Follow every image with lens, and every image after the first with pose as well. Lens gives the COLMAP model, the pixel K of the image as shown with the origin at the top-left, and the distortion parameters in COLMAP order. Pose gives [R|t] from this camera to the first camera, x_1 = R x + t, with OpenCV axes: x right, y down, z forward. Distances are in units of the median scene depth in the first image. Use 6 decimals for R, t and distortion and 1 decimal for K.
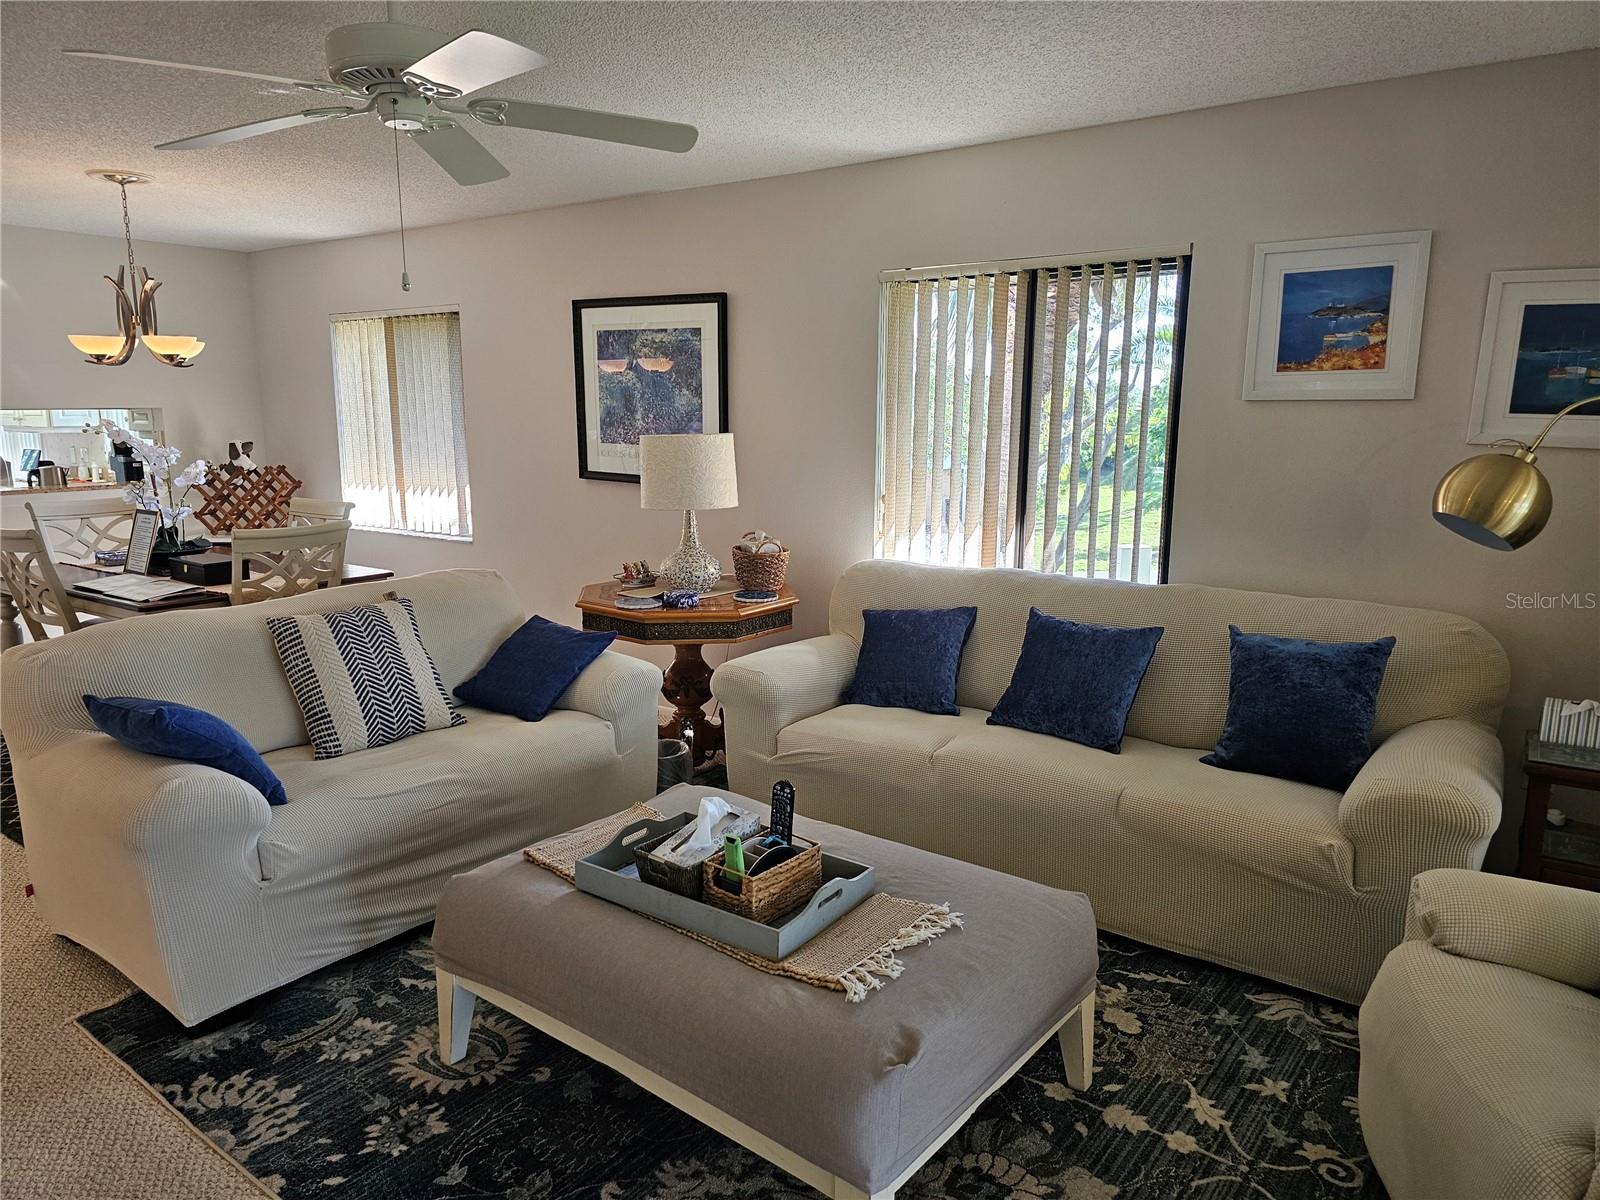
lens RADIAL K [[1080.8, 0, 800.0], [0, 1080.8, 600.0], [0, 0, 1]] dist [0.091508, -0.089471]
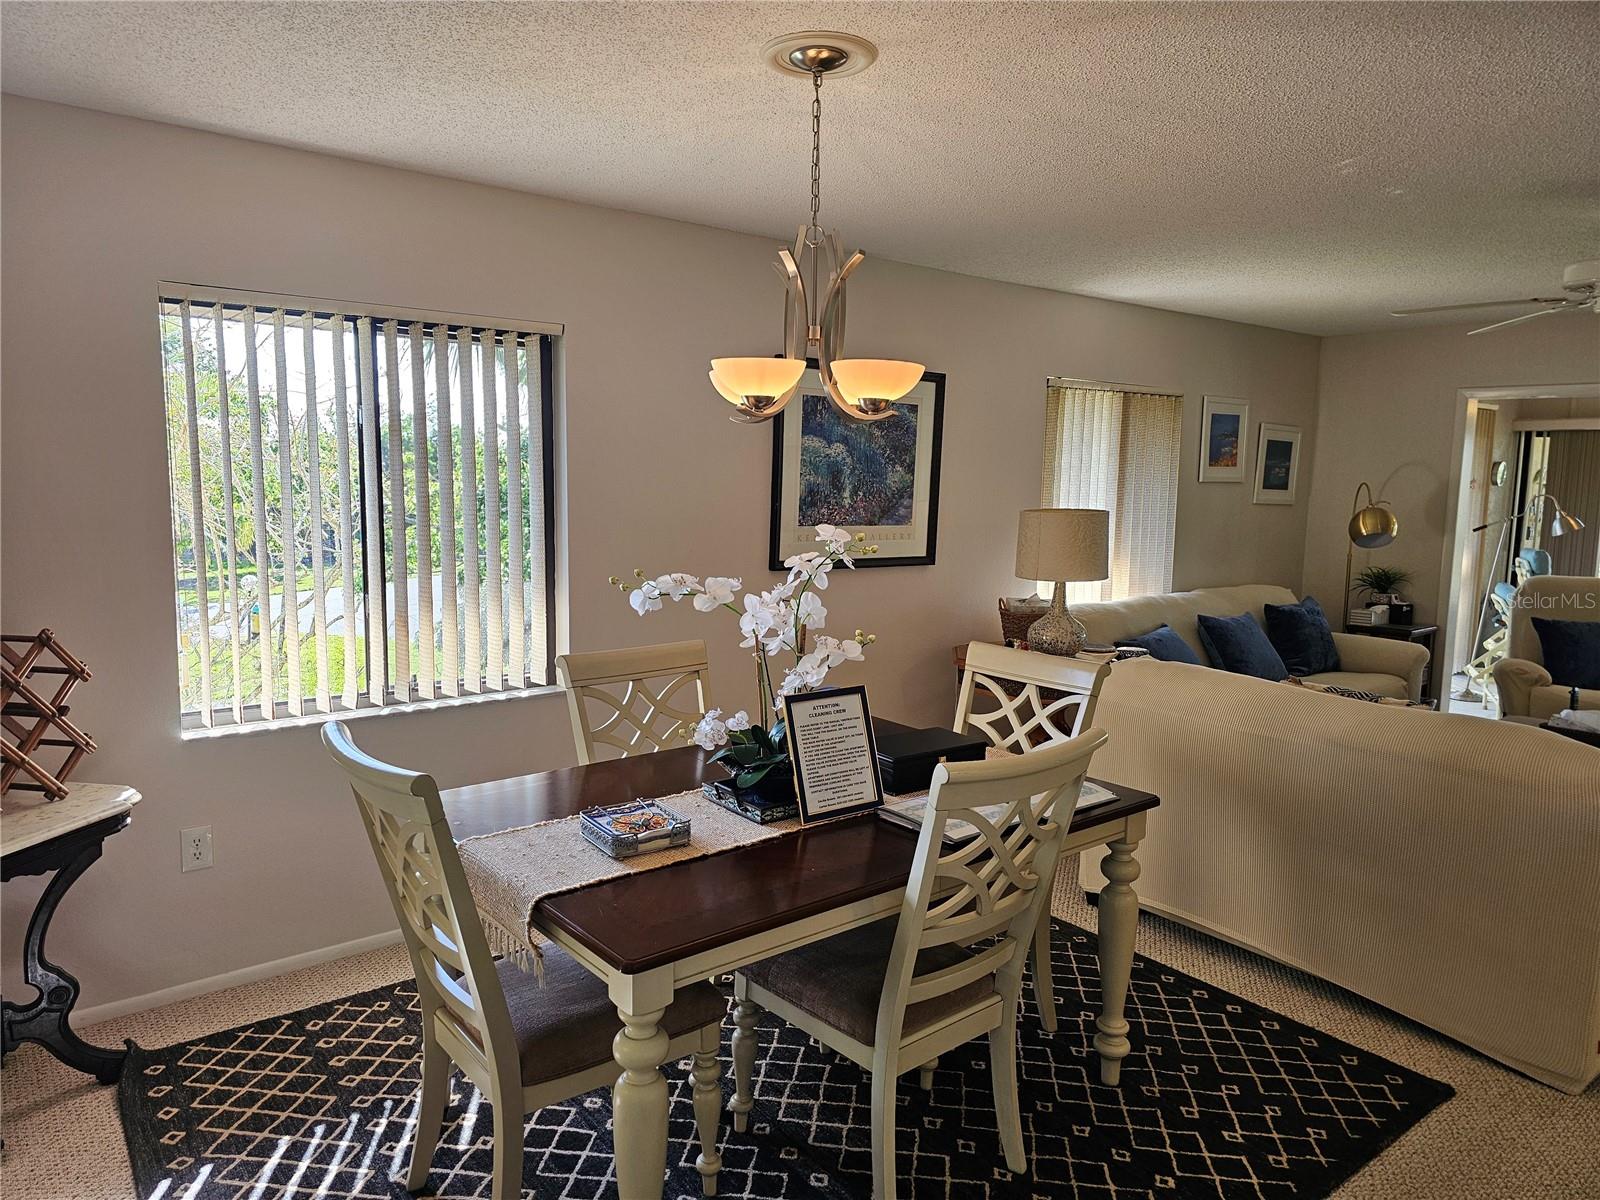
lens RADIAL K [[1060.4, 0, 793.5], [0, 1060.4, 609.9], [0, 0, 1]] dist [0.042956, -0.002179]
pose [[0.271731, -0.123961, 0.954356, -1.085808], [0.153410, 0.984568, 0.084206, -0.168139], [-0.950067, 0.123526, 0.286555, 0.866498]]
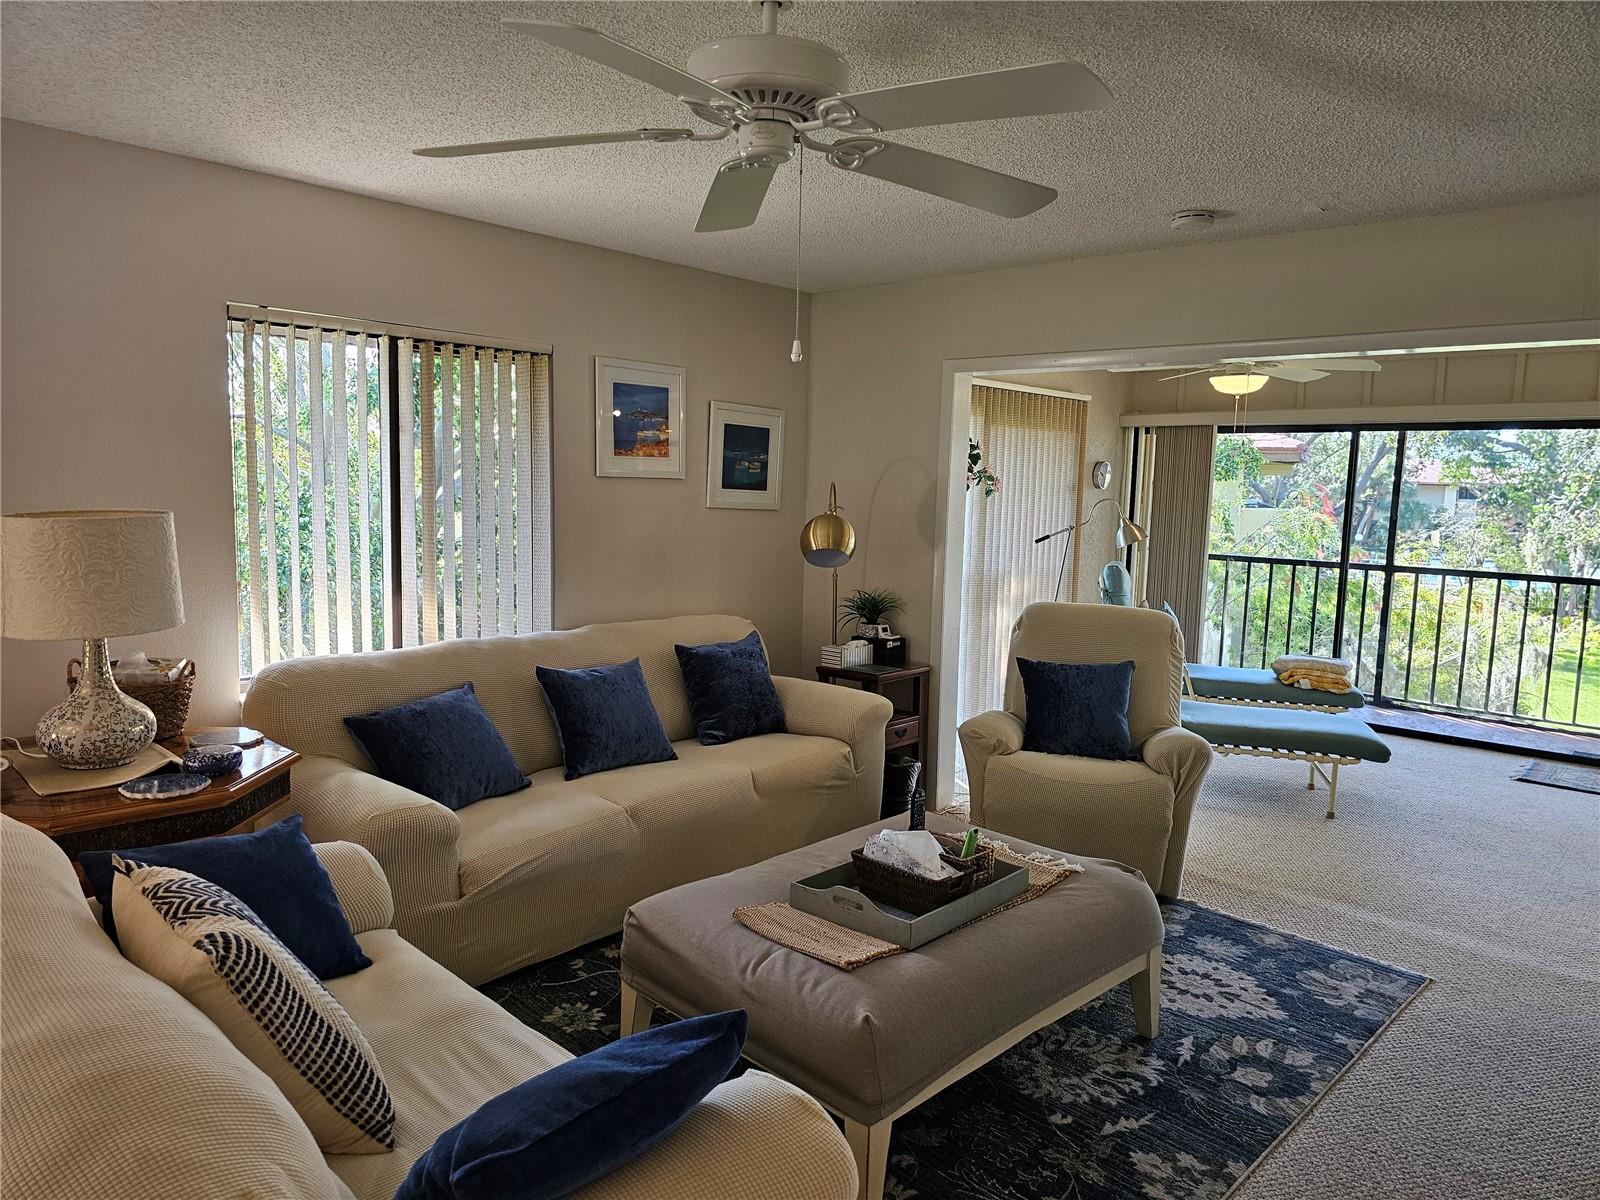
lens RADIAL K [[1080.8, 0, 800.0], [0, 1080.8, 600.0], [0, 0, 1]] dist [0.091508, -0.089471]
pose [[0.110380, -0.112313, 0.987523, -0.621145], [0.151843, 0.983836, 0.094922, -0.093608], [-0.982222, 0.139471, 0.125649, 0.473250]]
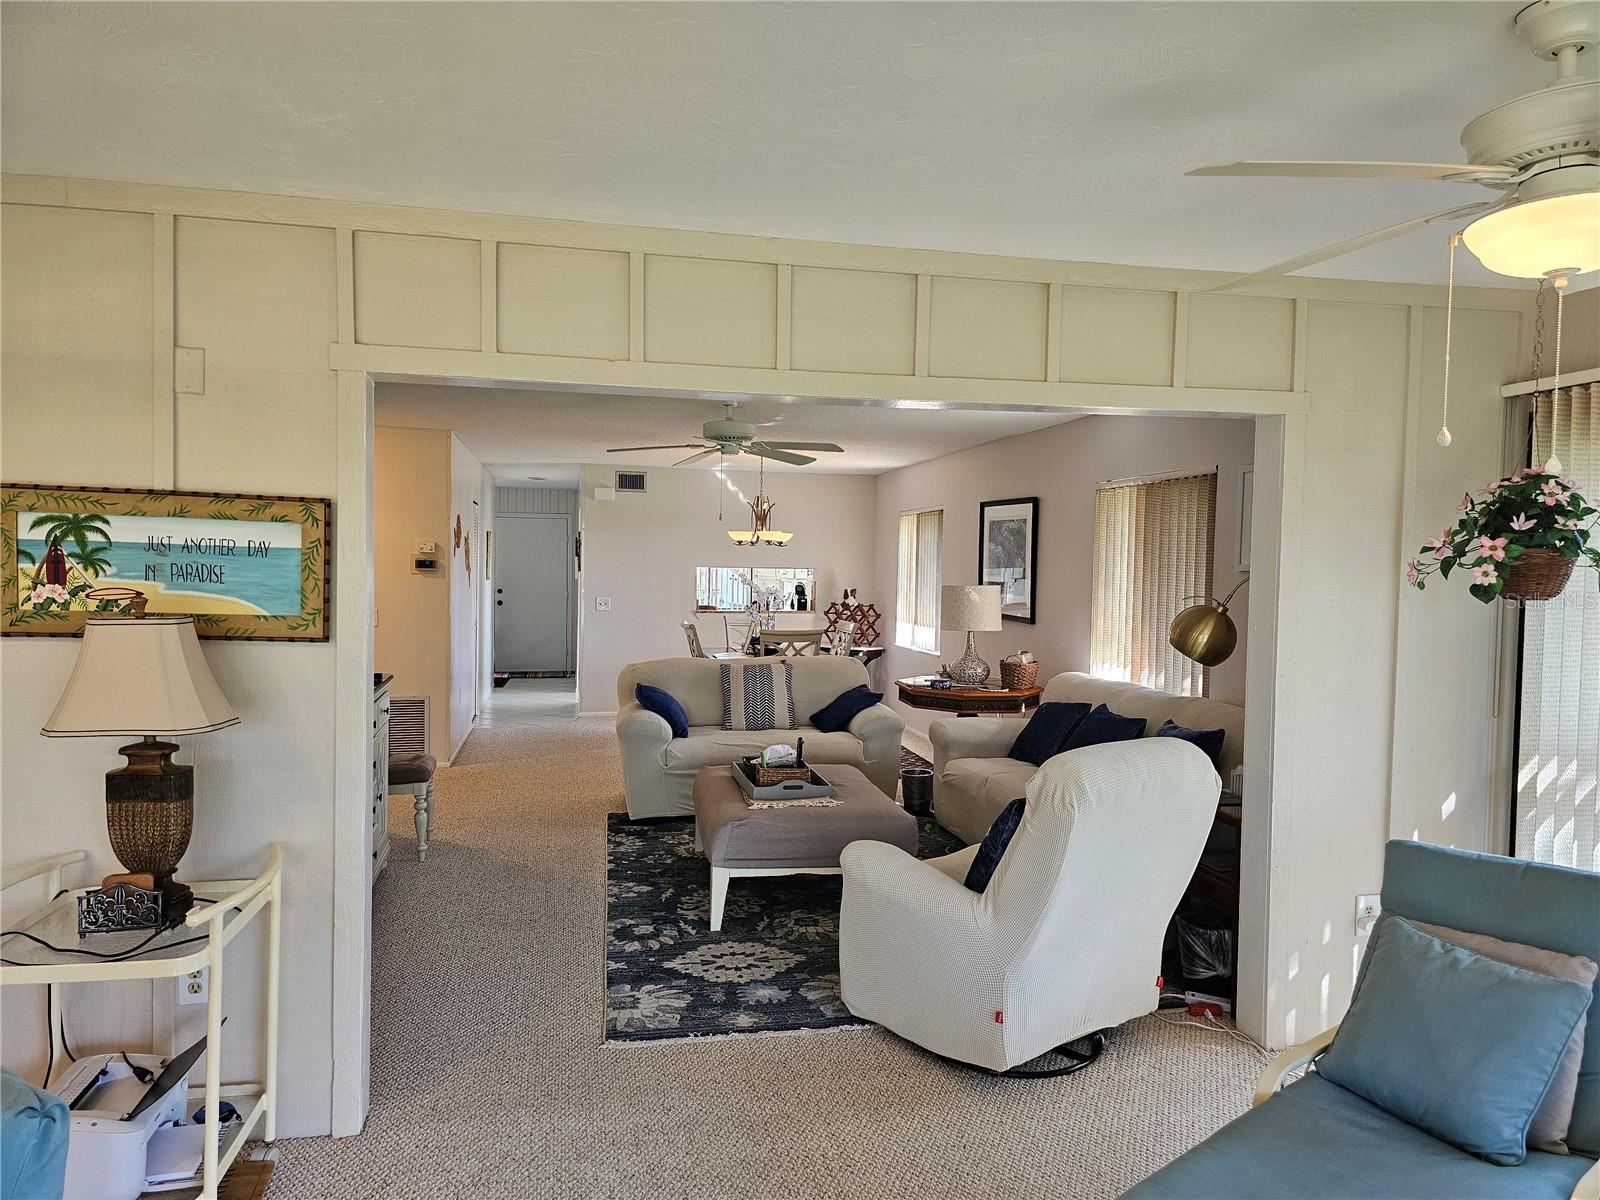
lens RADIAL K [[1080.8, 0, 800.0], [0, 1080.8, 600.0], [0, 0, 1]] dist [0.091508, -0.089471]
pose [[0.740480, 0.034222, -0.671206, 0.711750], [-0.132666, 0.986495, -0.096061, 0.051151], [0.658854, 0.160178, 0.735020, -0.316106]]
